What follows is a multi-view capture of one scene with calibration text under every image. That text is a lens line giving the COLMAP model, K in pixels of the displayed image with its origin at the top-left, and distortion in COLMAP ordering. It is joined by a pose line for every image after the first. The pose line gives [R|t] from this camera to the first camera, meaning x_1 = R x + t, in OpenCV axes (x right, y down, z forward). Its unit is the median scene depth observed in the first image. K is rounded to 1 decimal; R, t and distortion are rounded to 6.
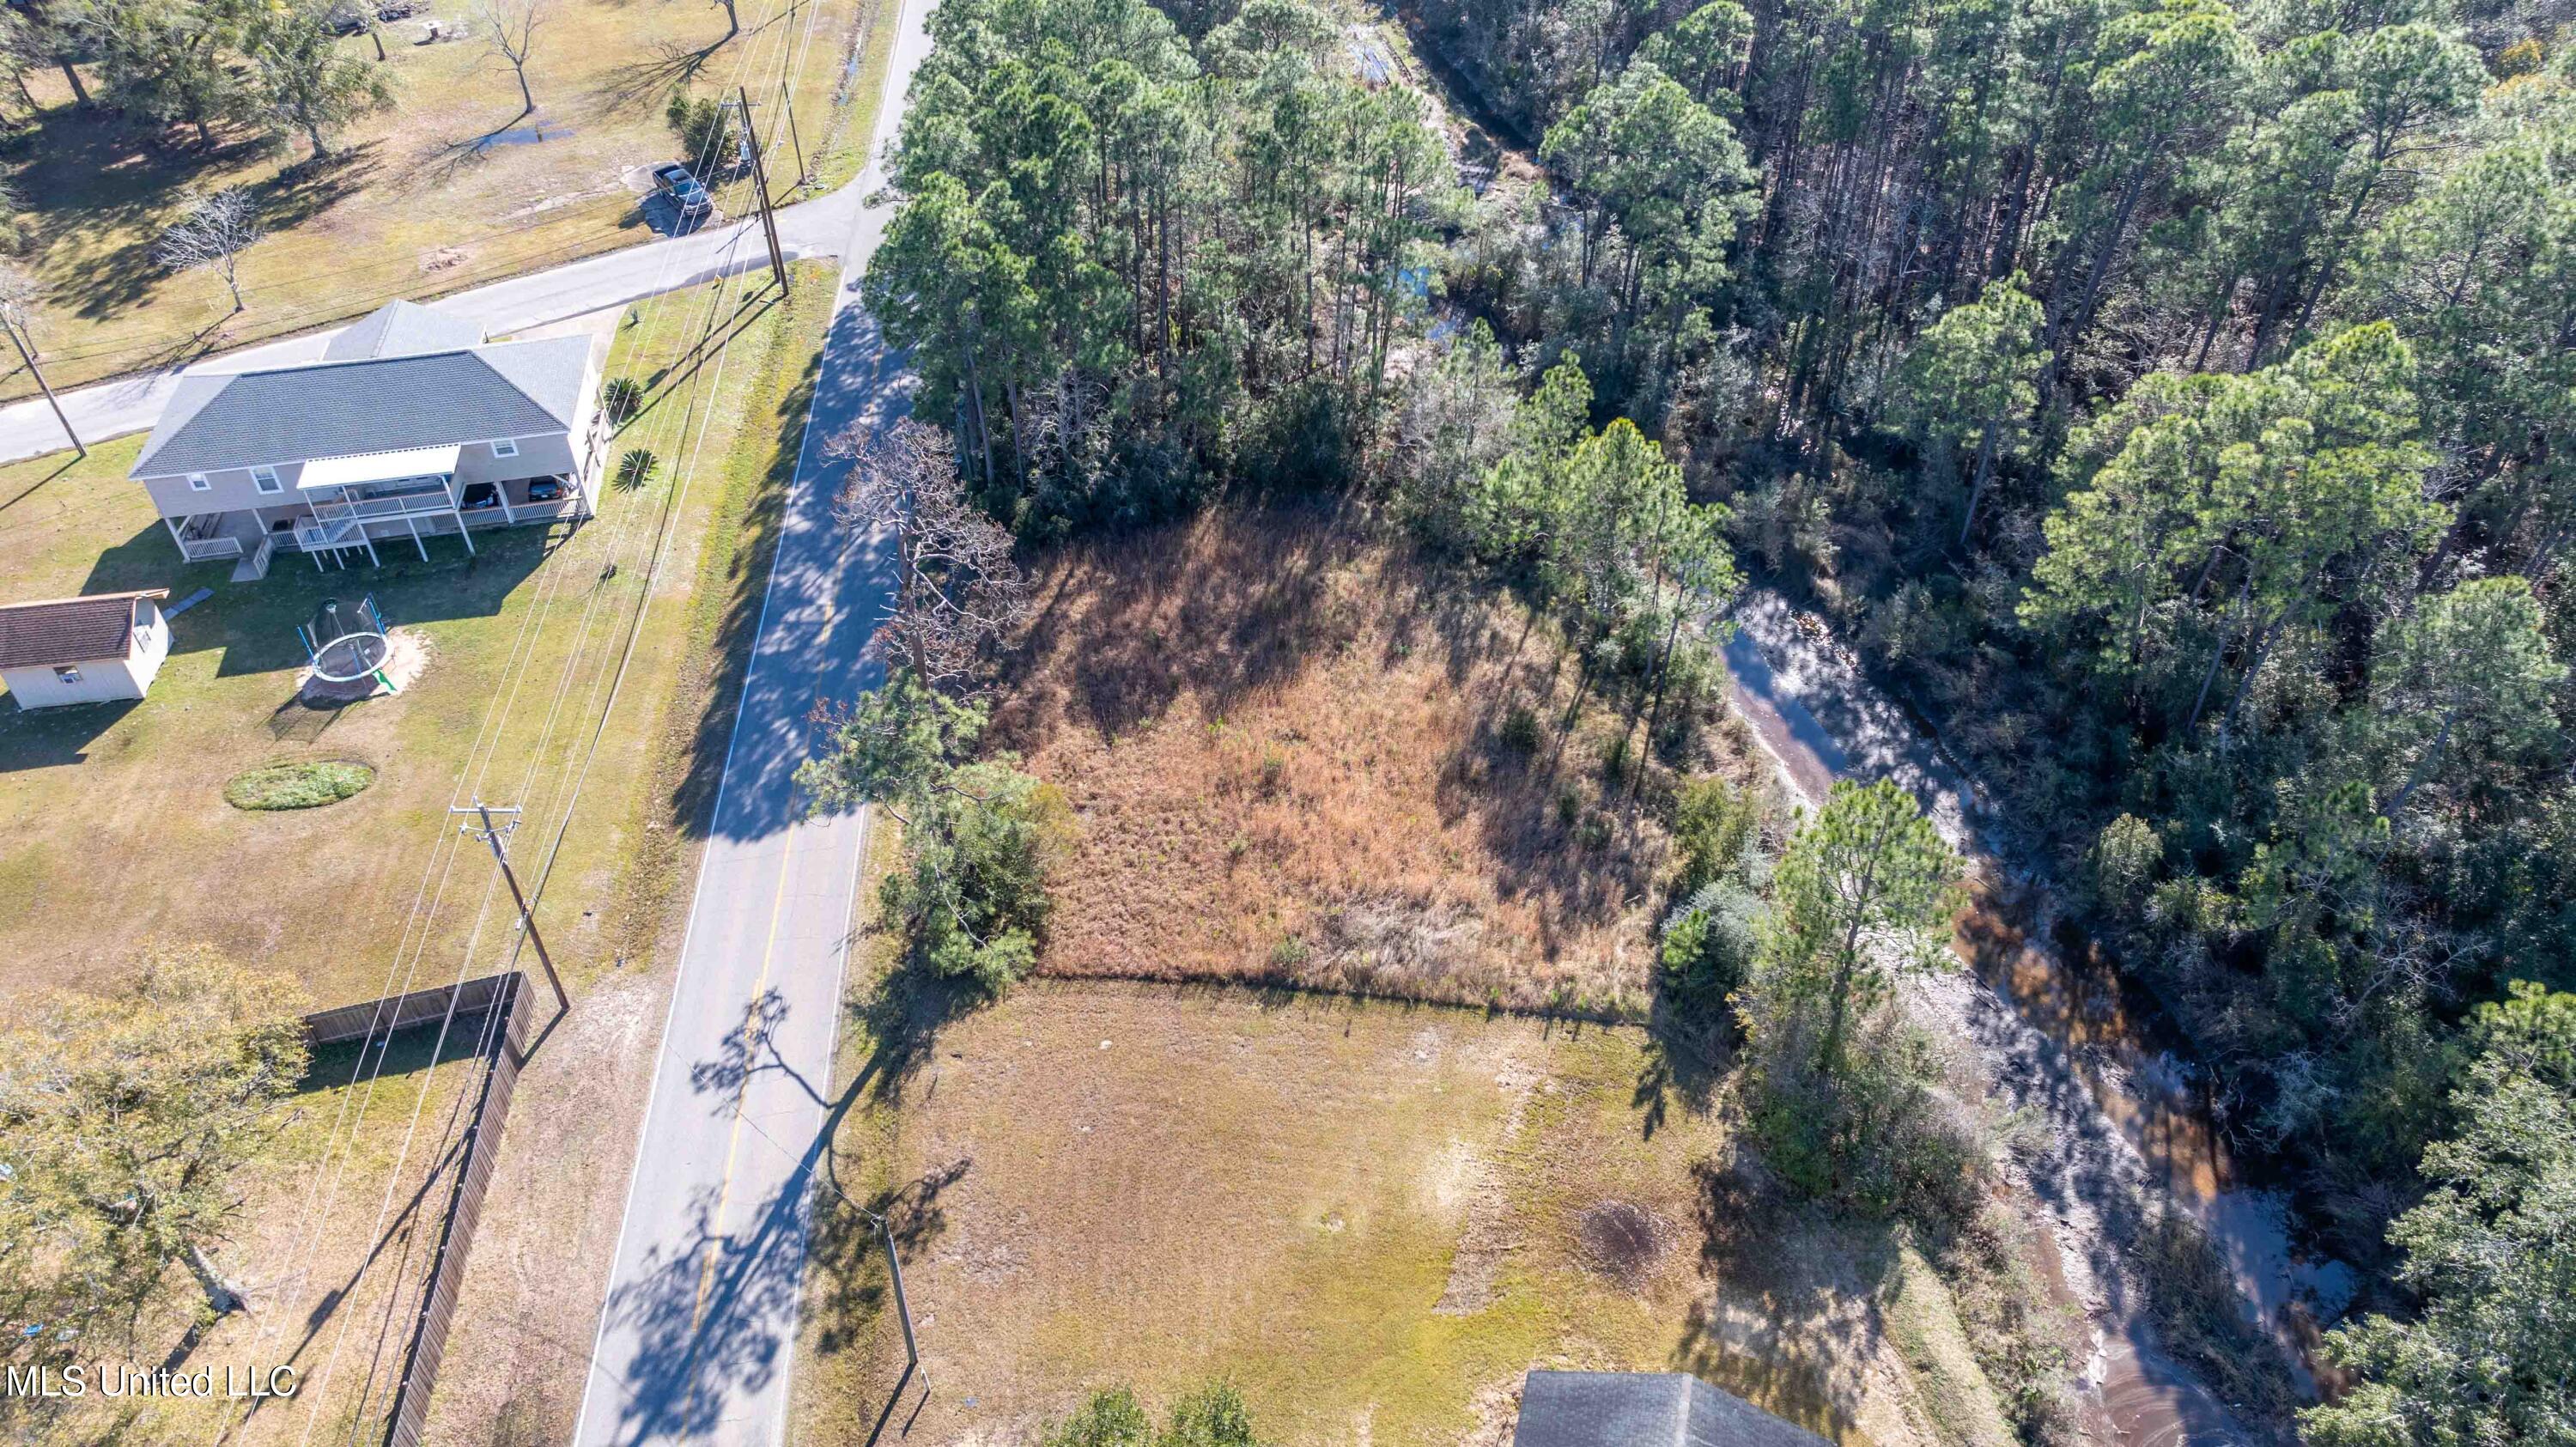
lens RADIAL K [[1816.5, 0, 1293.9], [0, 1816.5, 724.6], [0, 0, 1]] dist [-0.022469, 0.008395]
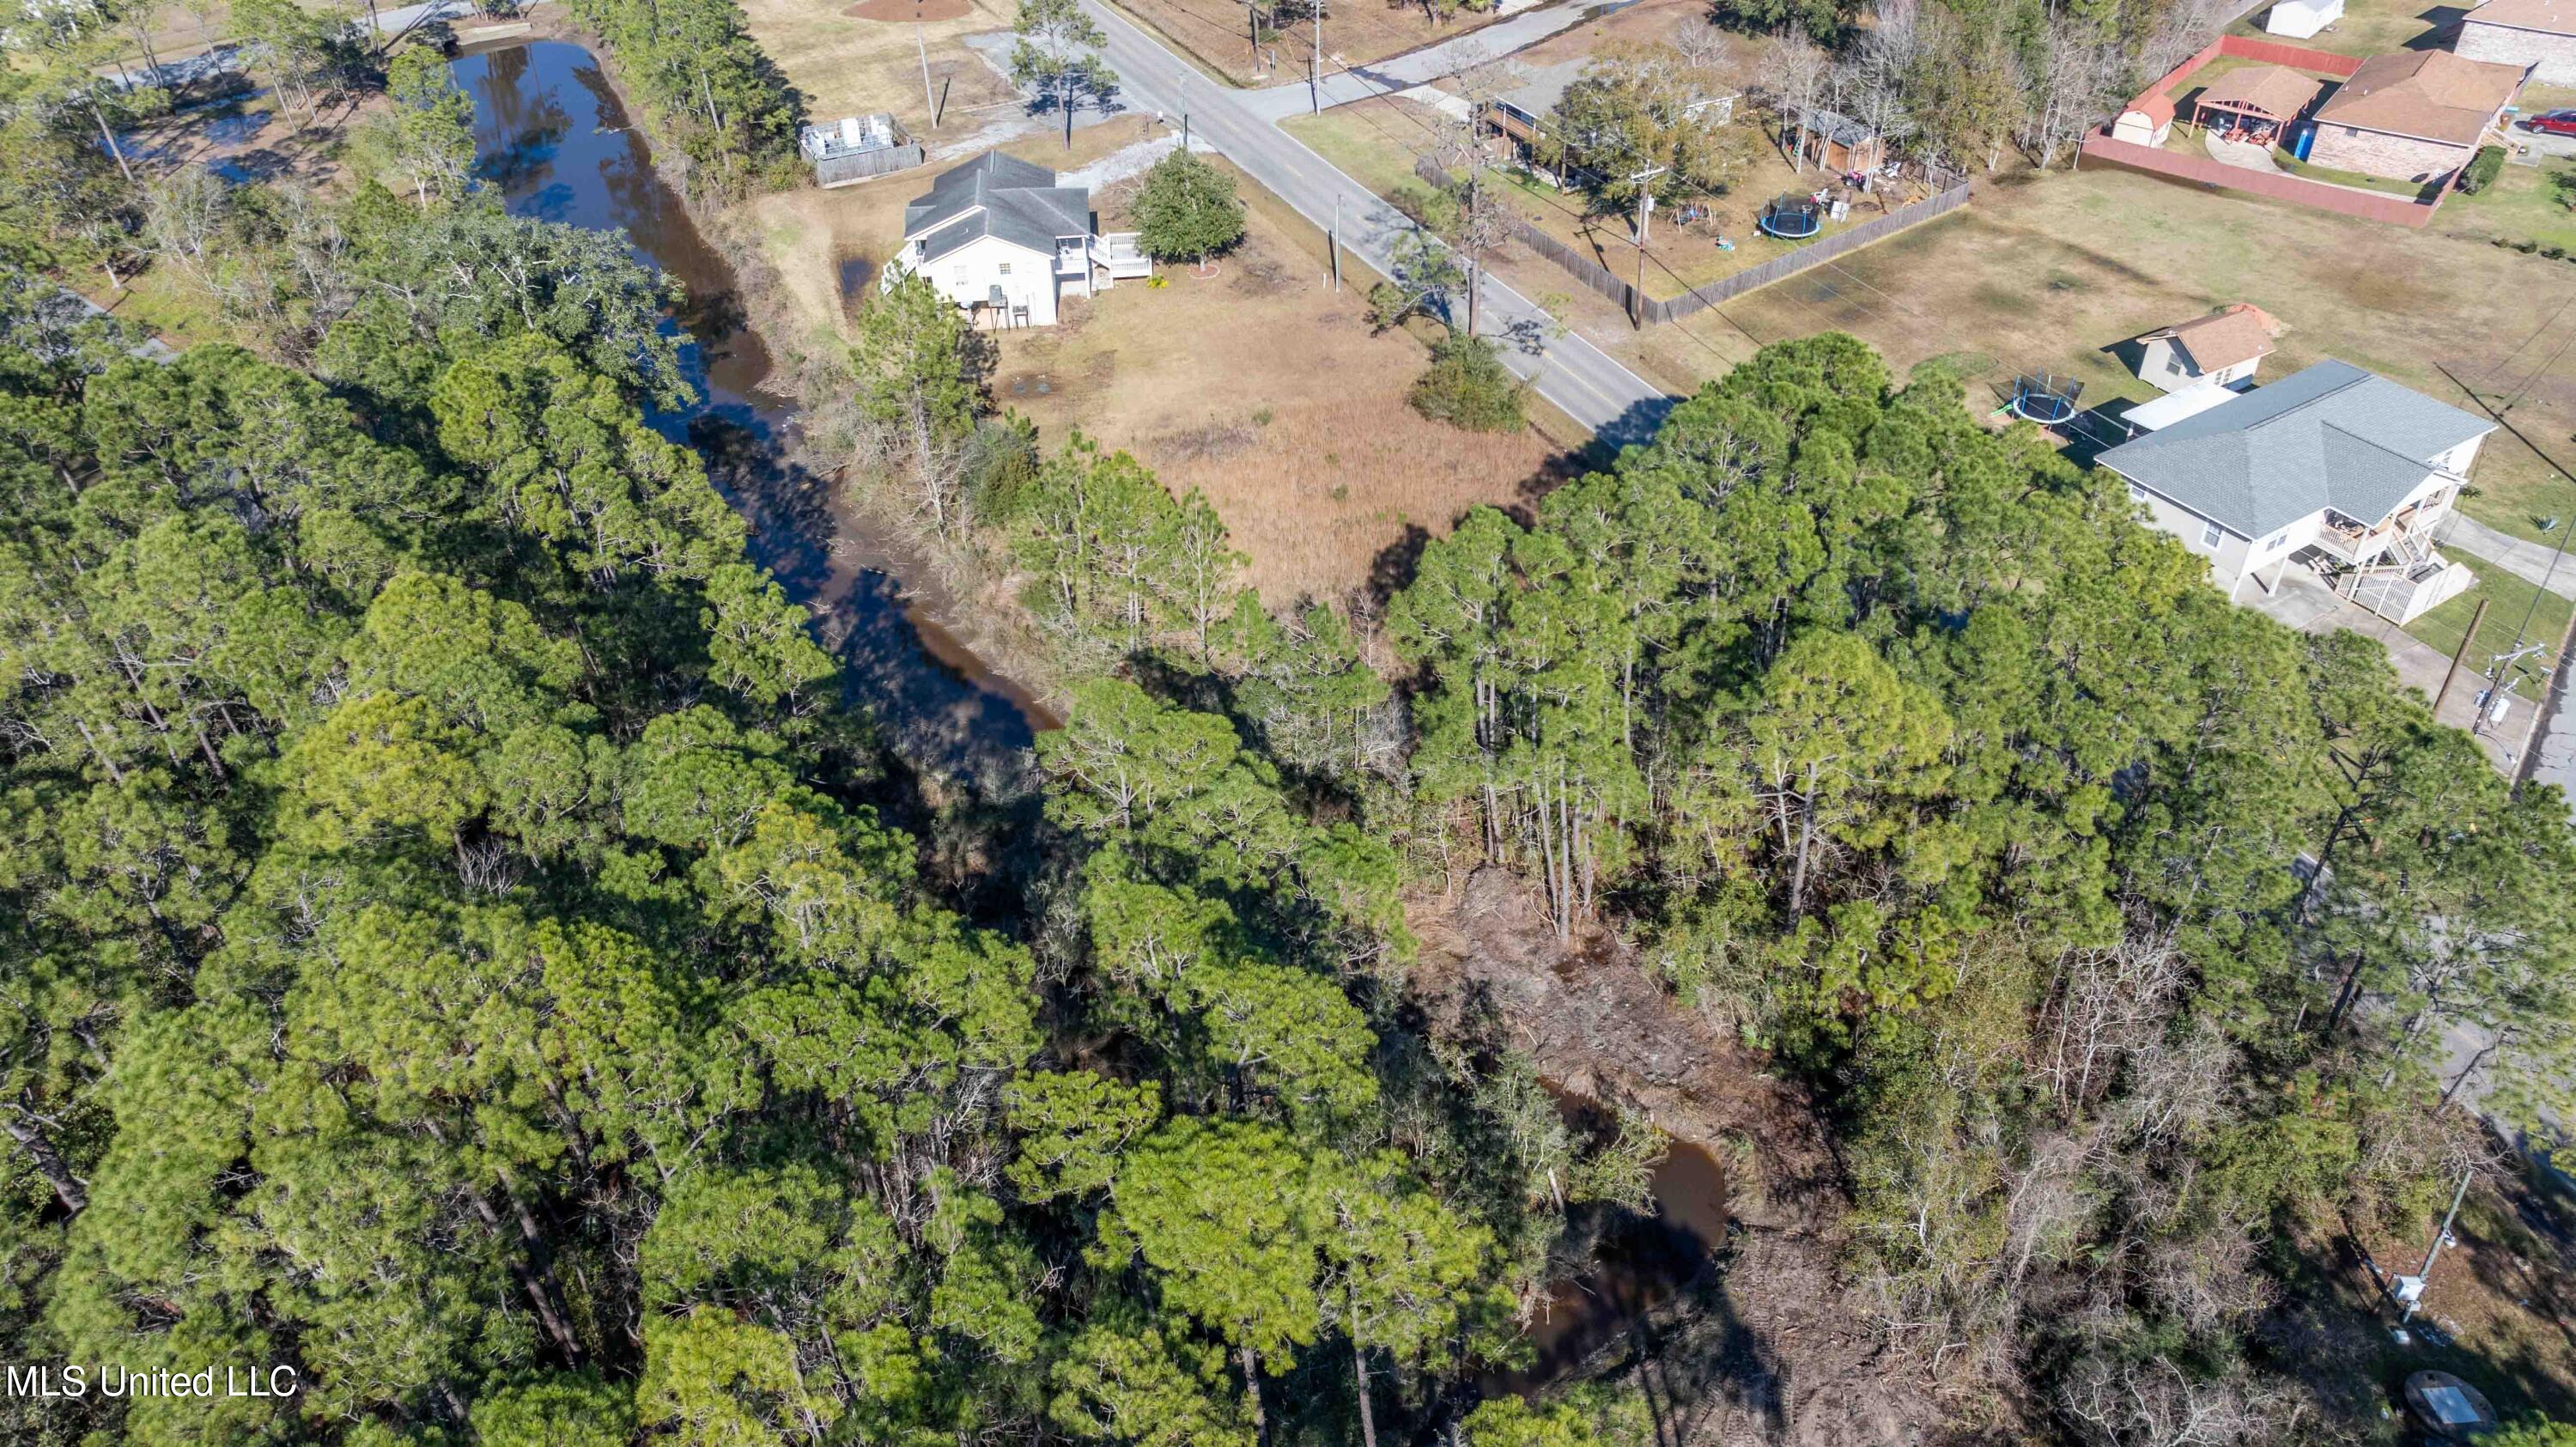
lens RADIAL K [[1816.5, 0, 1288.0], [0, 1816.5, 722.4], [0, 0, 1]] dist [-0.022469, 0.008395]
pose [[-0.927234, 0.250920, -0.277987, 0.414852], [-0.225748, 0.217749, 0.949538, -1.135061], [0.298789, 0.943199, -0.145260, 1.276709]]
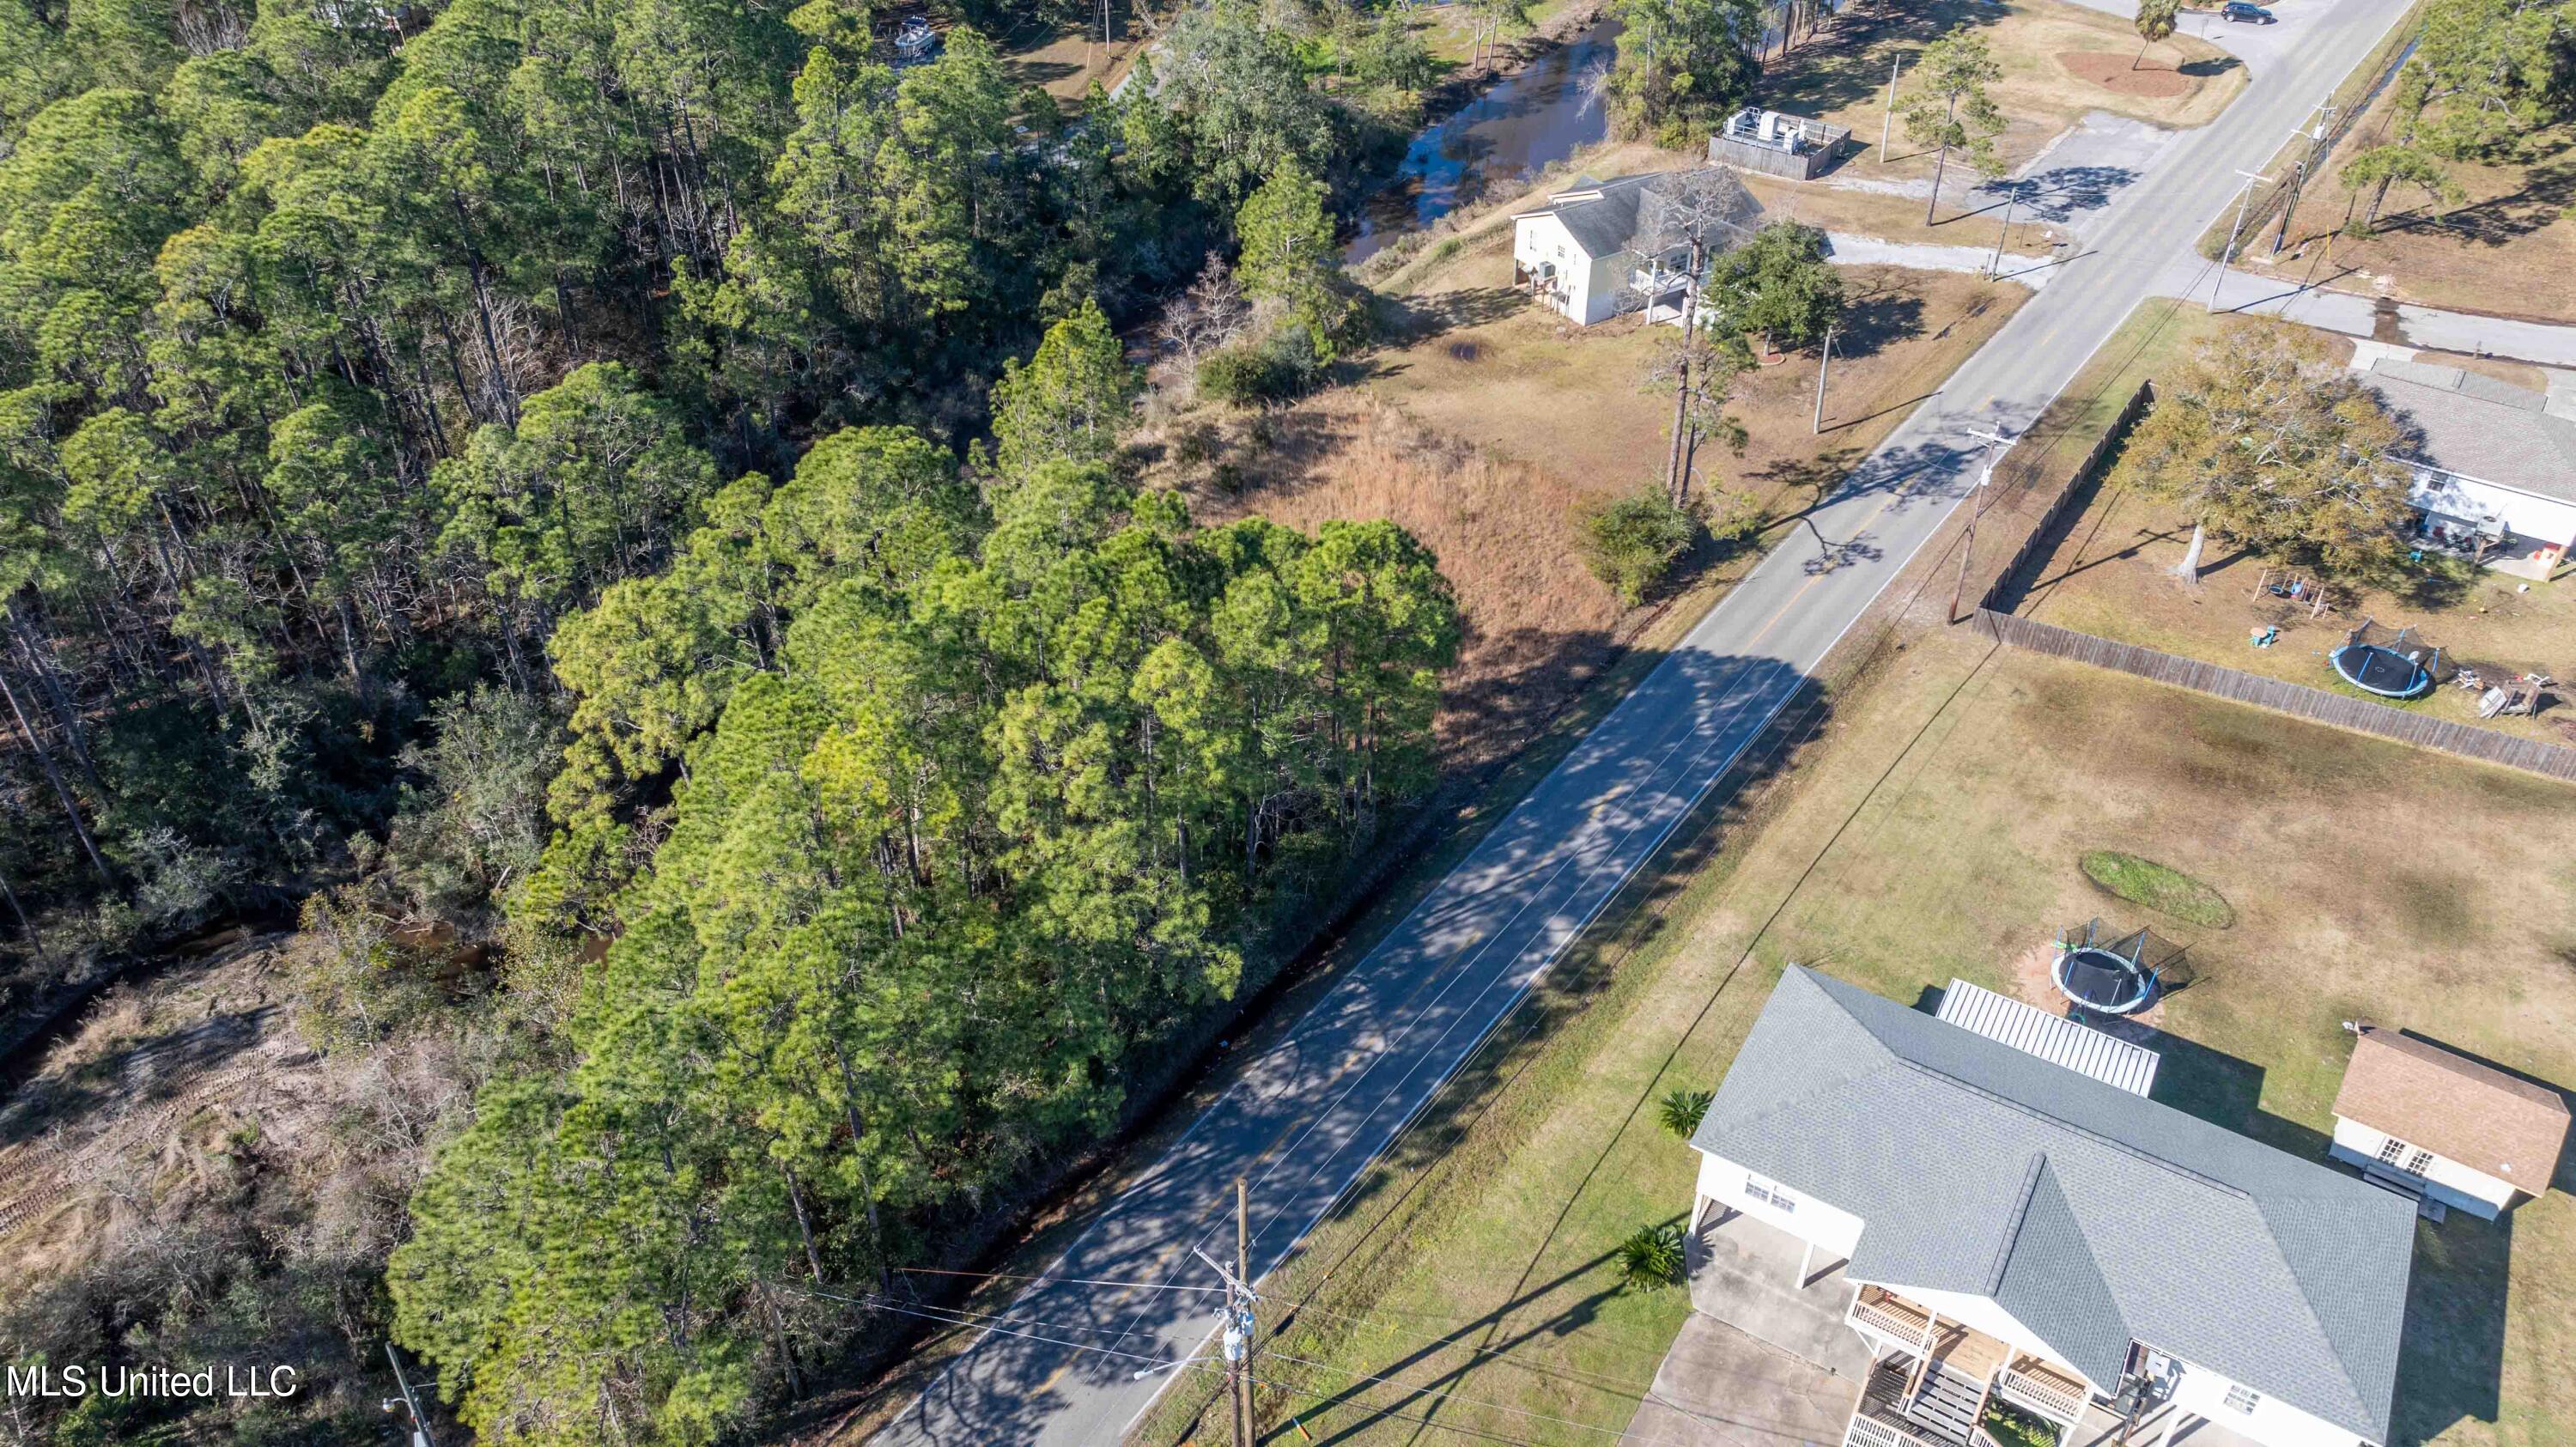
lens RADIAL K [[1816.5, 0, 1292.3], [0, 1816.5, 723.1], [0, 0, 1]] dist [-0.022469, 0.008395]
pose [[-0.748698, -0.391148, 0.535215, -0.666286], [0.450263, 0.292500, 0.843627, -1.005557], [-0.486533, 0.872610, -0.042874, 1.153126]]
